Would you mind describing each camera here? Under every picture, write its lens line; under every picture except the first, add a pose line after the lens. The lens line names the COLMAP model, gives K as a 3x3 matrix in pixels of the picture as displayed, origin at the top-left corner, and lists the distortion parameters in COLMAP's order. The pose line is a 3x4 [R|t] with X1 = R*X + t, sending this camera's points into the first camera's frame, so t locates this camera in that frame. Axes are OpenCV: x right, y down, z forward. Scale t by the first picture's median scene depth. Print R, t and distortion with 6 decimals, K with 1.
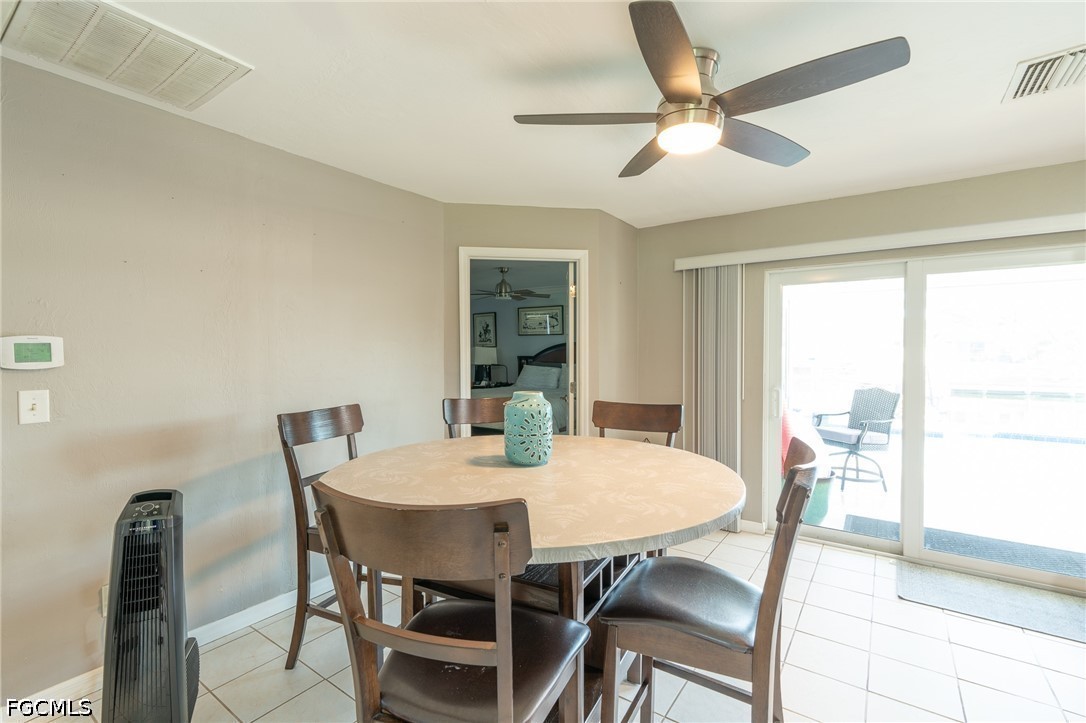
lens RADIAL K [[488.5, 0, 544.5], [0, 488.5, 362.4], [0, 0, 1]] dist [-0.004418, -0.000017]
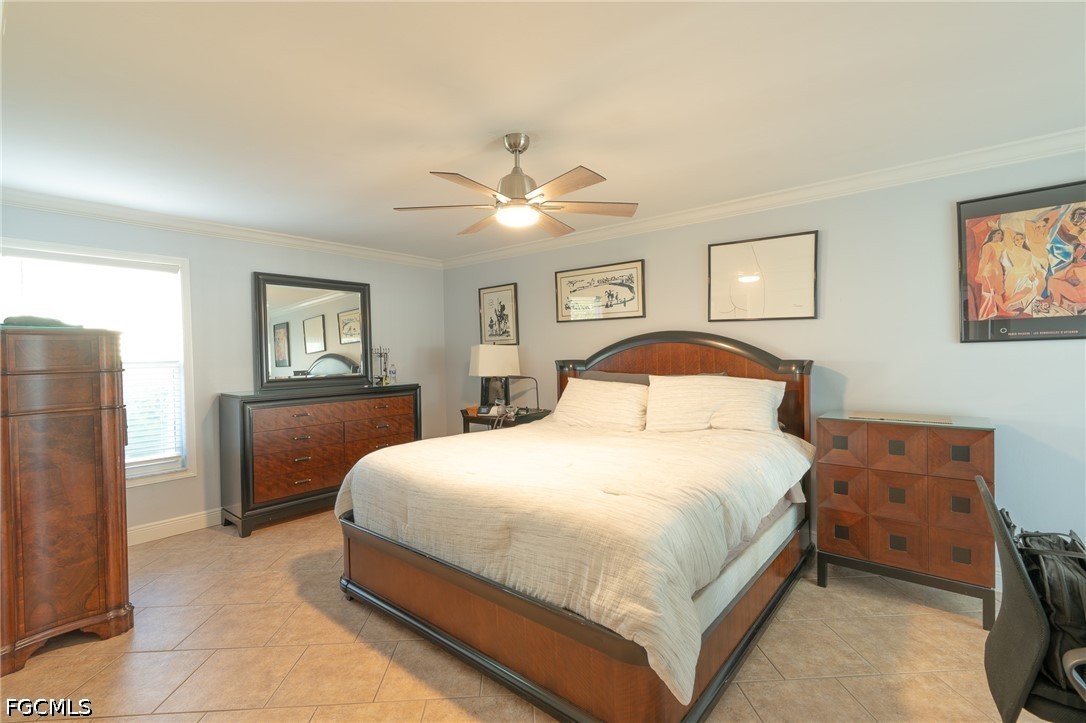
lens RADIAL K [[488.5, 0, 549.4], [0, 488.5, 355.7], [0, 0, 1]] dist [-0.004418, -0.000017]
pose [[0.997383, -0.017874, -0.070048, -0.024865], [0.016950, 0.999762, -0.013767, -0.010794], [0.070277, 0.012543, 0.997449, 0.460154]]
